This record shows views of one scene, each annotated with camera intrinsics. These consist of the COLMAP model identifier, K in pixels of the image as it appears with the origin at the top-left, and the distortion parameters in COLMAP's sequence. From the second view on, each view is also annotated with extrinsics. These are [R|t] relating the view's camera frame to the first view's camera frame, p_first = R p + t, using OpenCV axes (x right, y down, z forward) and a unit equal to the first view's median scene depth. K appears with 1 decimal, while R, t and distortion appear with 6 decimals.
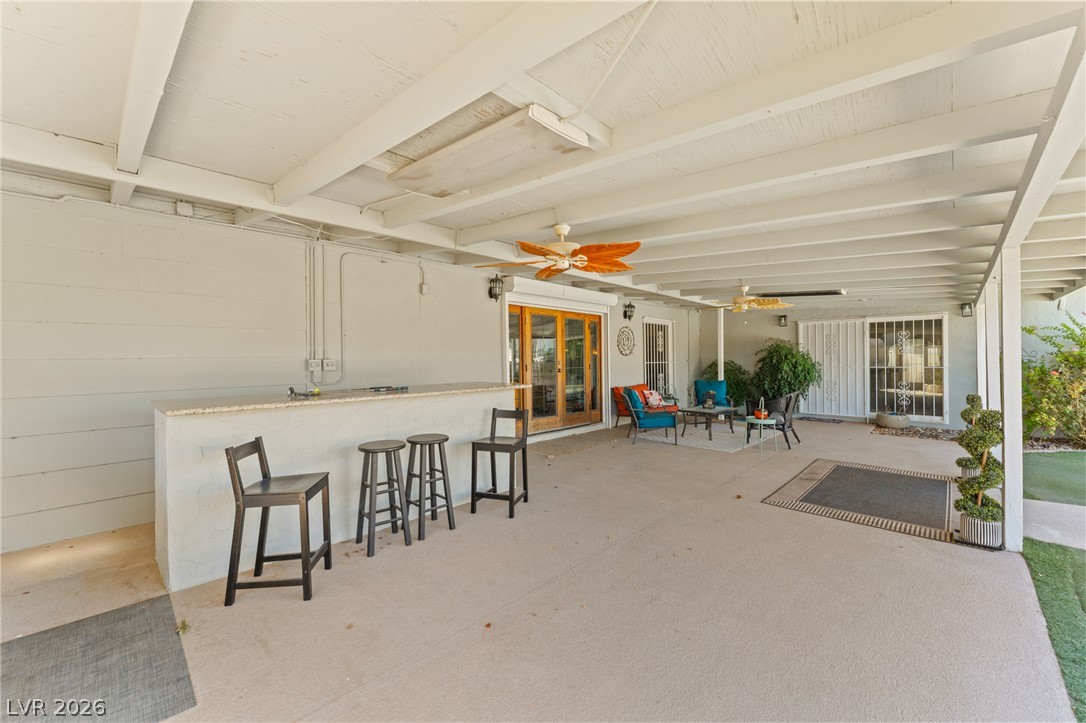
lens RADIAL K [[436.6, 0, 542.9], [0, 436.6, 352.9], [0, 0, 1]] dist [0.003308, -0.000319]
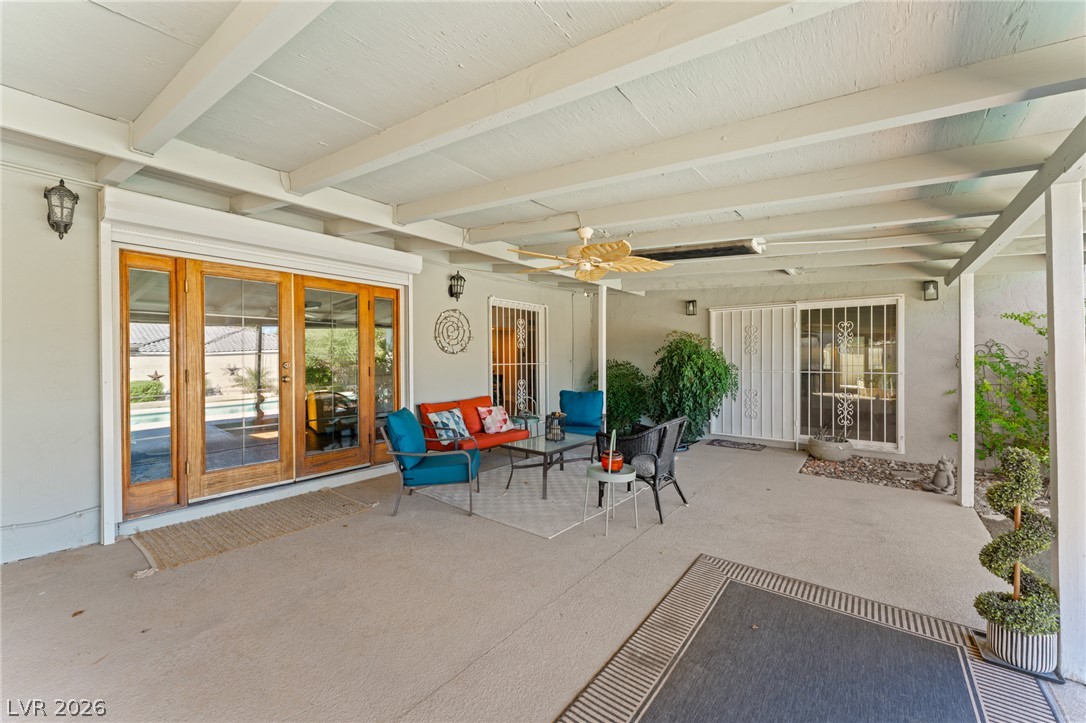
lens RADIAL K [[436.6, 0, 542.9], [0, 436.6, 352.9], [0, 0, 1]] dist [0.003308, -0.000319]
pose [[0.994879, 0.006393, 0.100867, 0.260860], [-0.006766, 0.999971, 0.003359, 0.001841], [-0.100842, -0.004024, 0.994894, 0.337818]]
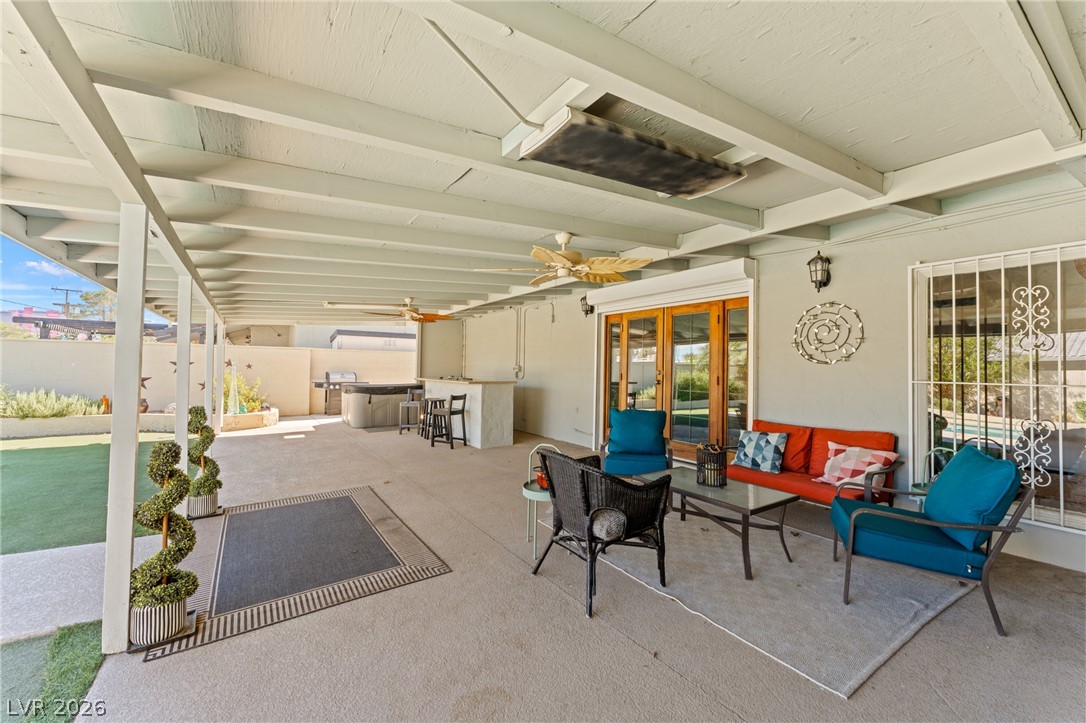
lens RADIAL K [[436.6, 0, 542.9], [0, 436.6, 352.9], [0, 0, 1]] dist [0.003308, -0.000319]
pose [[-0.222607, -0.028937, -0.974479, 0.730790], [0.002783, 0.999536, -0.030317, 0.008258], [0.974904, -0.009461, -0.222424, 0.809753]]
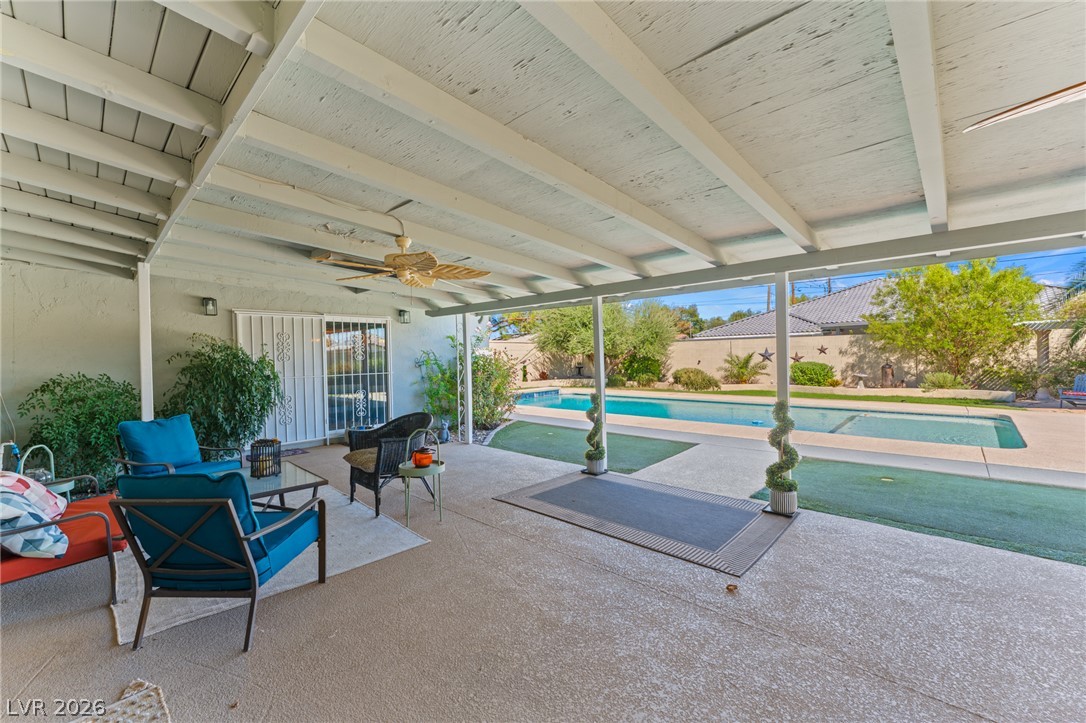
lens RADIAL K [[448.4, 0, 543.0], [0, 448.4, 361.5], [0, 0, 1]] dist [0.000915, -0.000101]
pose [[0.000431, -0.006711, 0.999977, -0.089402], [0.005761, 0.999961, 0.006709, 0.002458], [-0.999983, 0.005758, 0.000469, 0.610107]]
